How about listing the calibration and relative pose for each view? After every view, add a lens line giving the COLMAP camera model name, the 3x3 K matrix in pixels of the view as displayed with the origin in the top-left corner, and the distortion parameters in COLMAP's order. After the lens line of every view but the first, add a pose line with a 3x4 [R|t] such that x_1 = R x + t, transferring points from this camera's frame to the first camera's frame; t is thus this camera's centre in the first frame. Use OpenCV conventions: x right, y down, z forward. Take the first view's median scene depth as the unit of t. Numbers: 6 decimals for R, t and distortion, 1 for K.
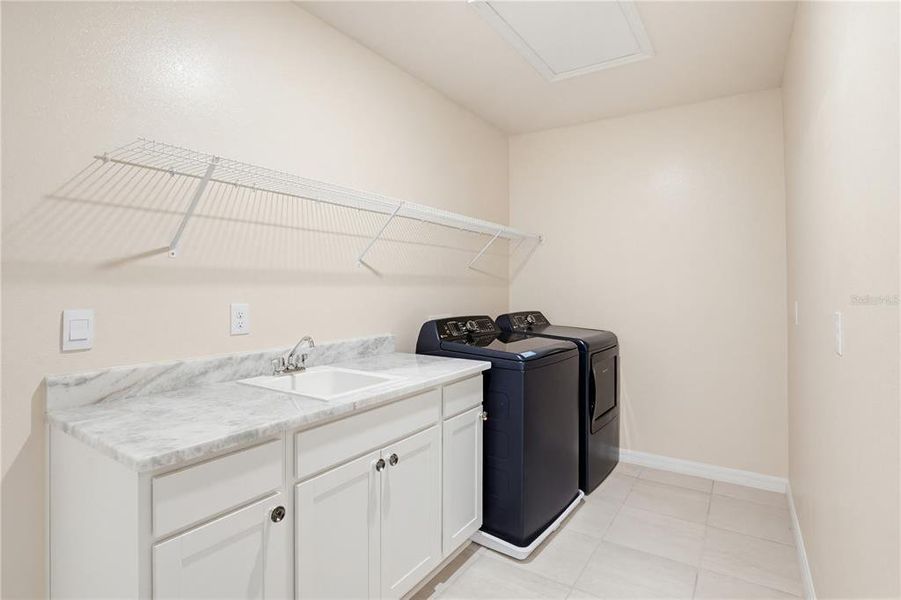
lens RADIAL K [[442.4, 0, 450.5], [0, 442.4, 300.0], [0, 0, 1]] dist [-0.040168, 0.010906]
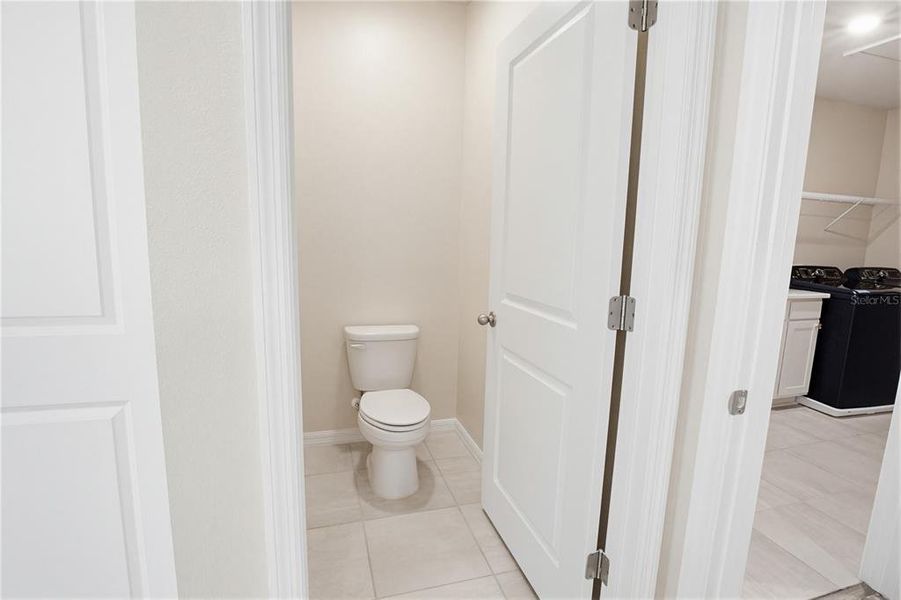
lens RADIAL K [[442.4, 0, 450.5], [0, 442.4, 300.0], [0, 0, 1]] dist [-0.040168, 0.010906]
pose [[0.776376, 0.117211, -0.619275, -0.003520], [-0.046949, 0.990581, 0.128630, 0.023069], [0.628519, -0.070791, 0.774566, -0.835175]]
